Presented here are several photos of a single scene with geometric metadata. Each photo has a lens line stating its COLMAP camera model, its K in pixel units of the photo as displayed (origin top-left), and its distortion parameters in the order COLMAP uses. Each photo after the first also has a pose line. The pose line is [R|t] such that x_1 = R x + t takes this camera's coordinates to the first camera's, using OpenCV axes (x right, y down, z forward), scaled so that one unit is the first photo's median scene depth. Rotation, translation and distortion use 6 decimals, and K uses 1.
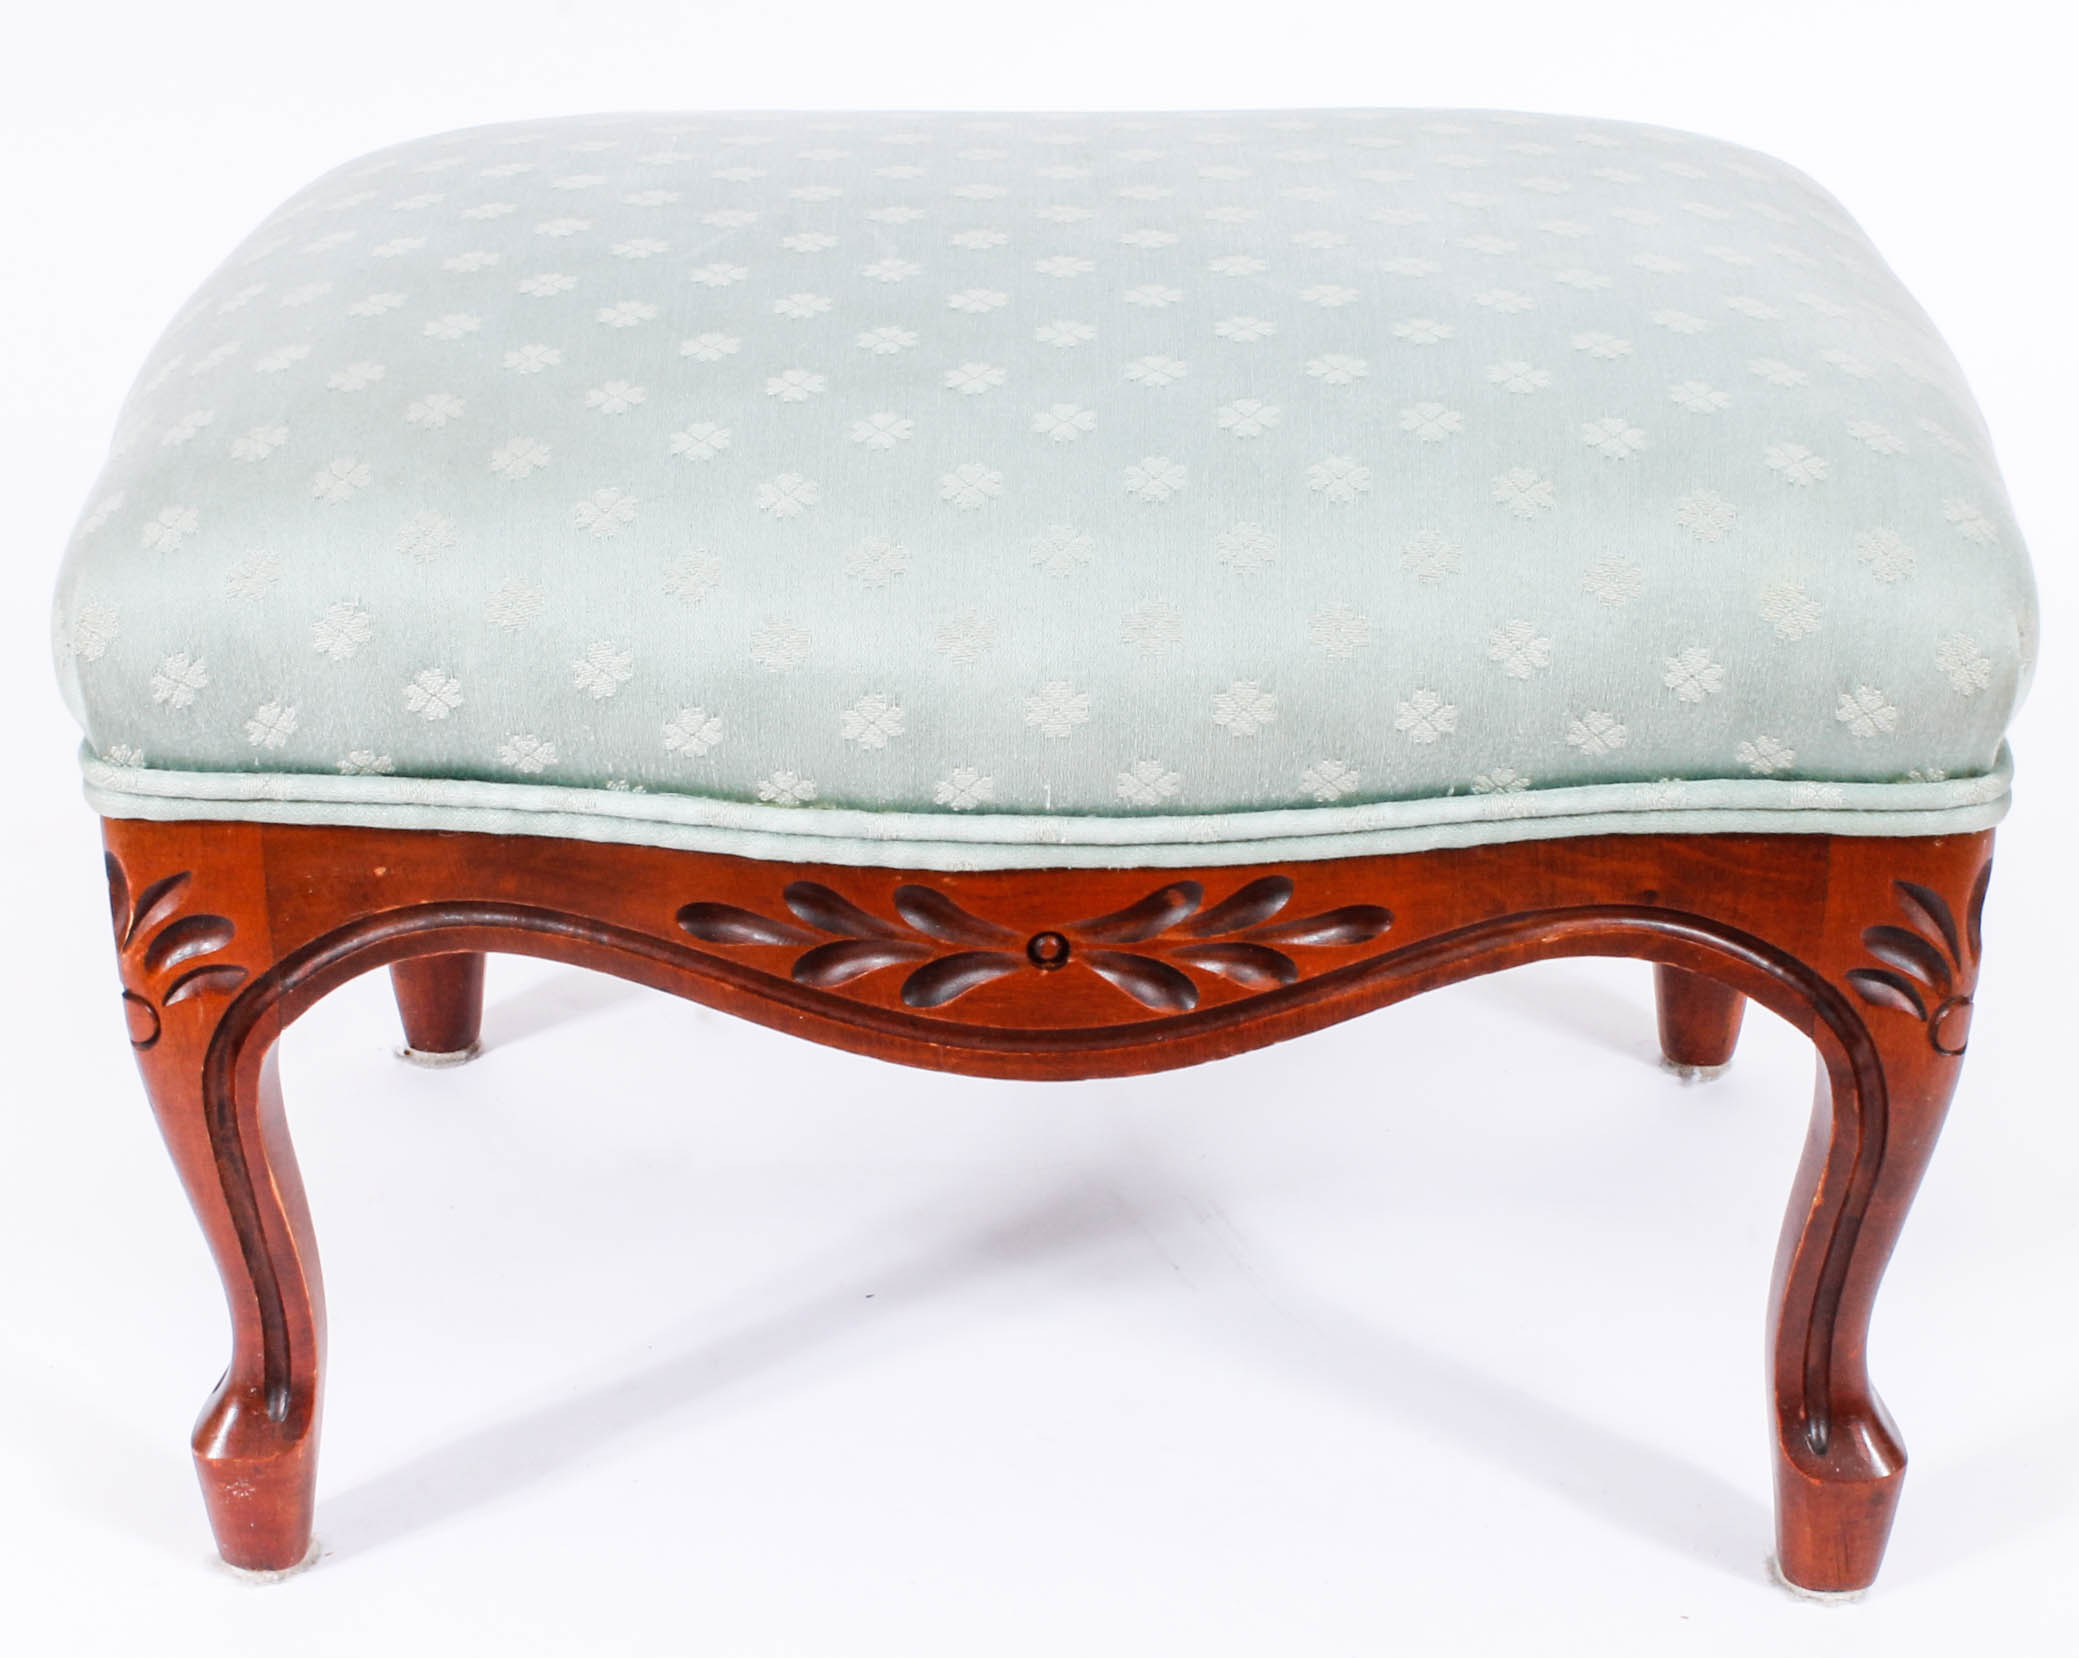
lens RADIAL K [[4438.4, 0, 1033.0], [0, 4438.4, 828.2], [0, 0, 1]] dist [-0.139163, 0.000000]
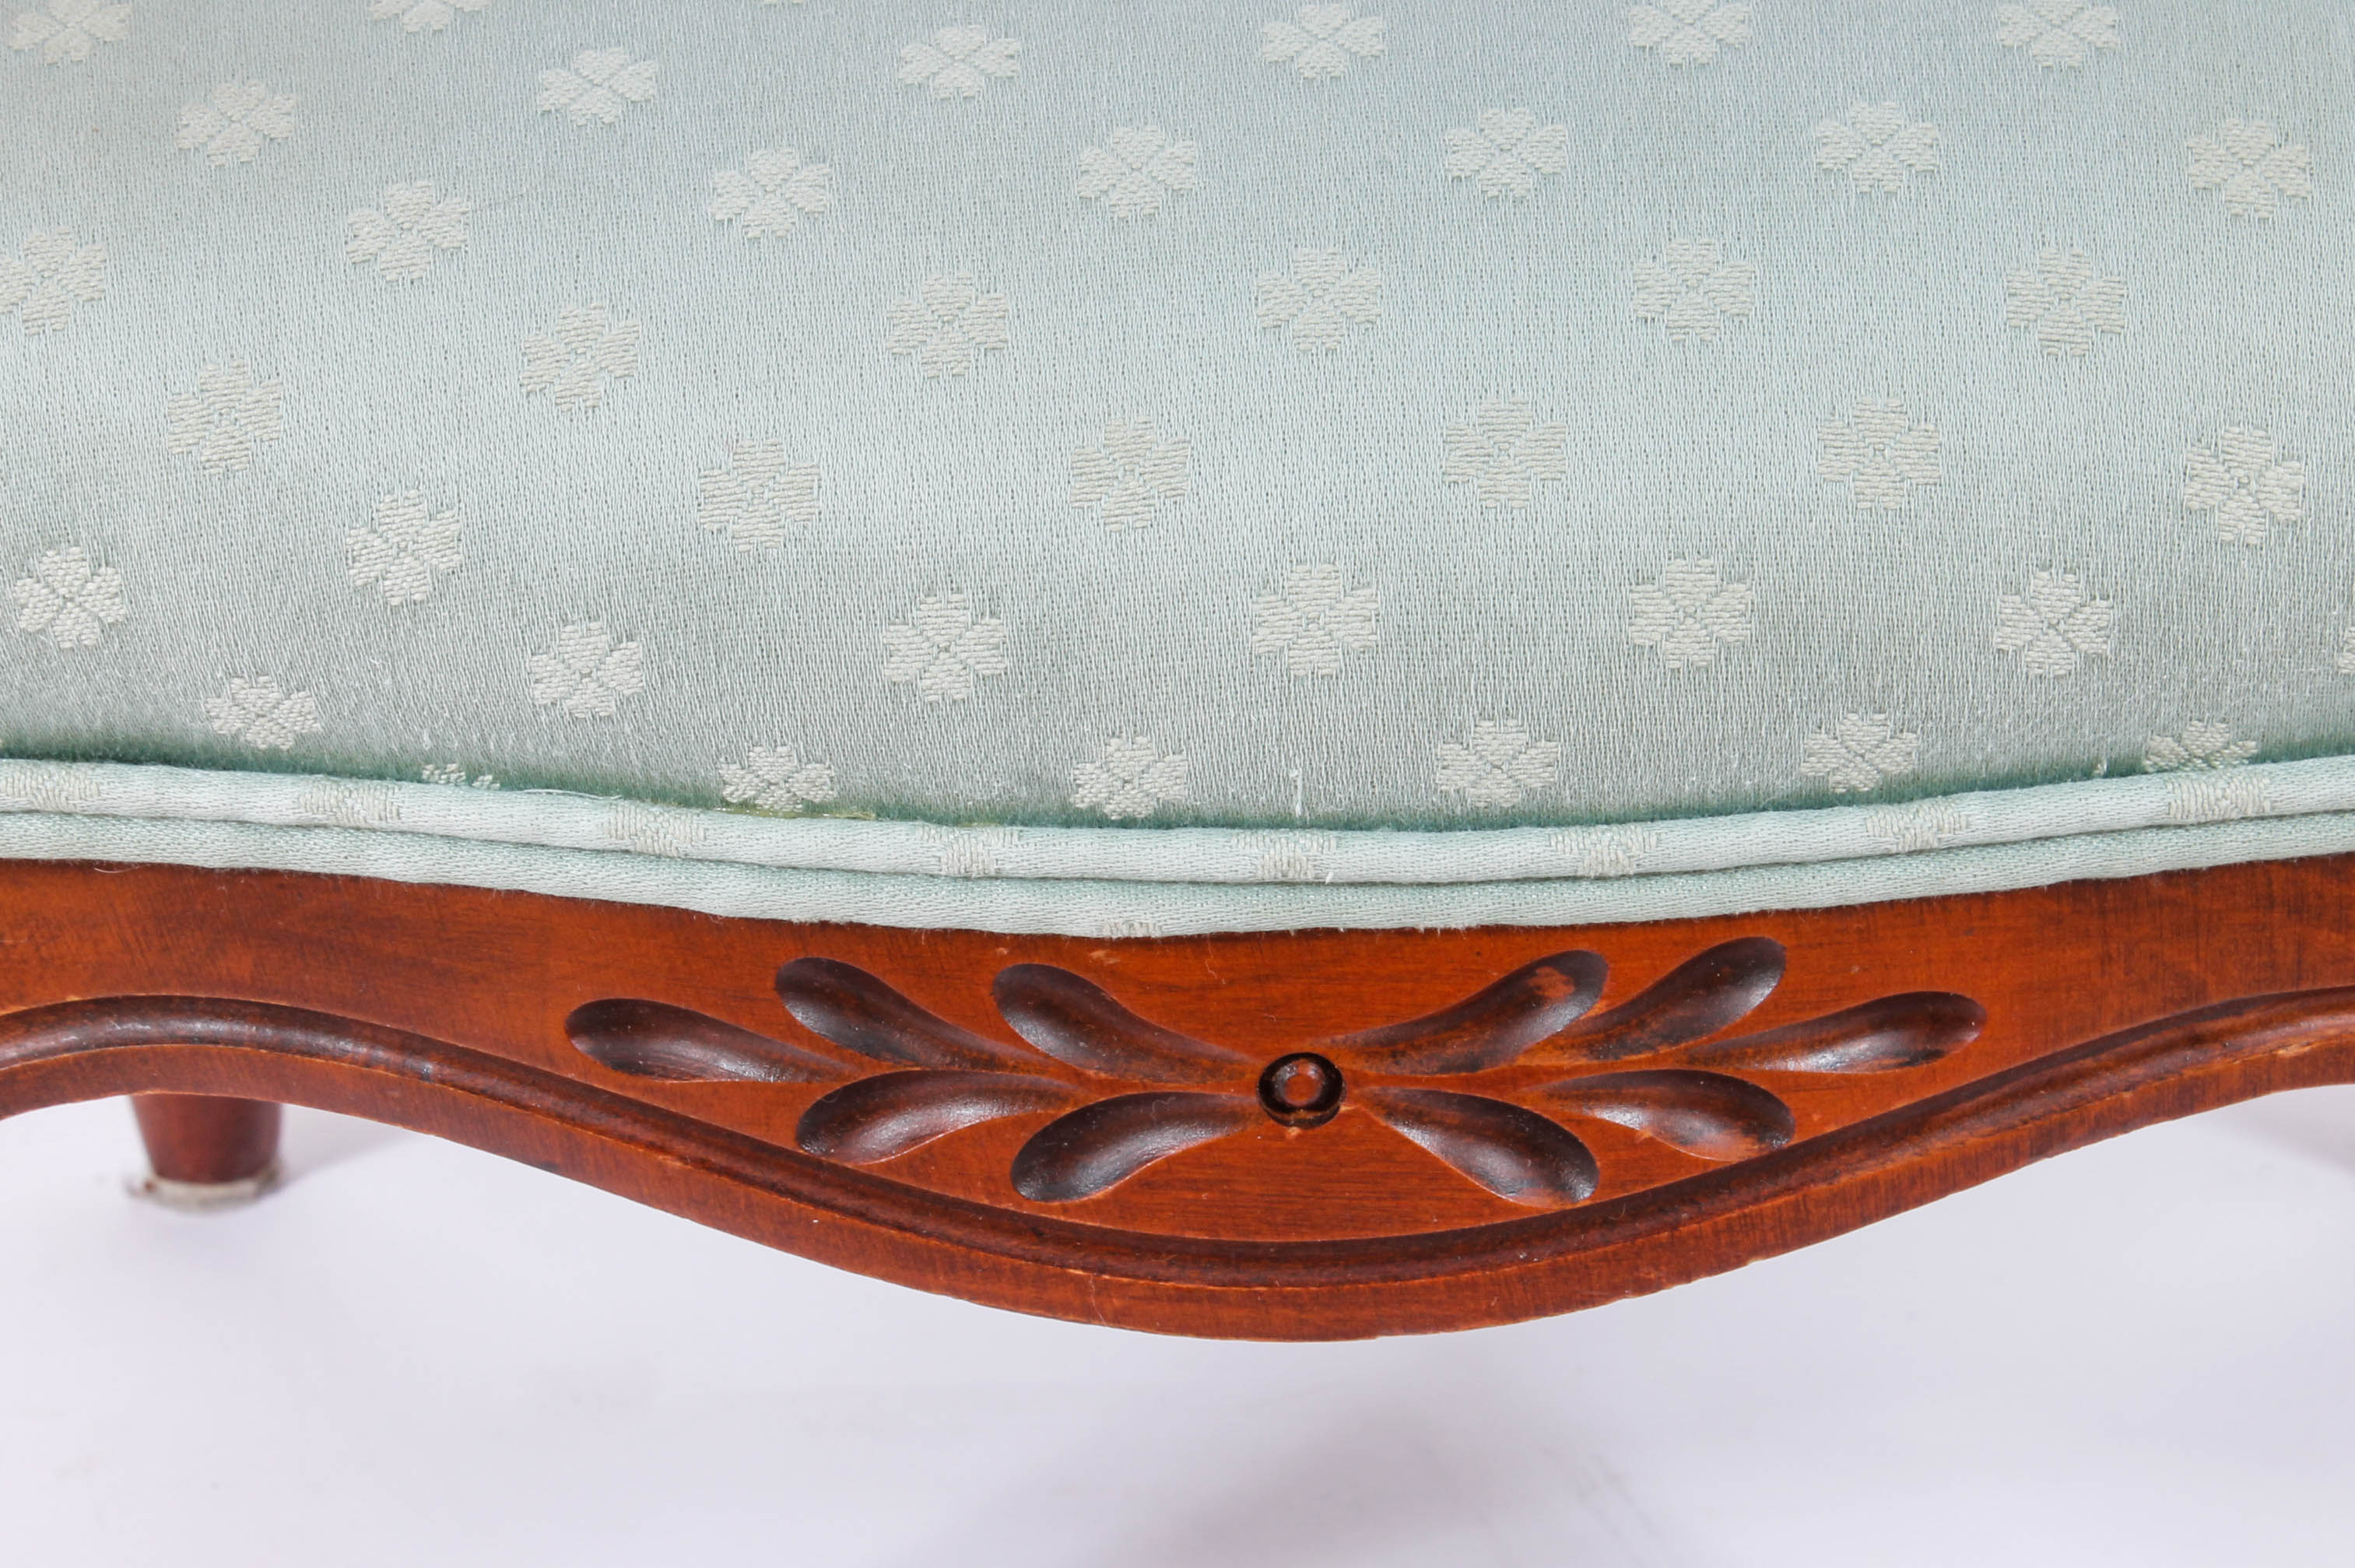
lens RADIAL K [[6210.2, 0, 1185.4], [0, 6210.2, 781.2], [0, 0, 1]] dist [0.092673, 0.000000]
pose [[0.999858, -0.010631, -0.013112, -0.000075], [0.010981, 0.999577, 0.026948, -0.026878], [0.012820, -0.027088, 0.999551, 0.294263]]
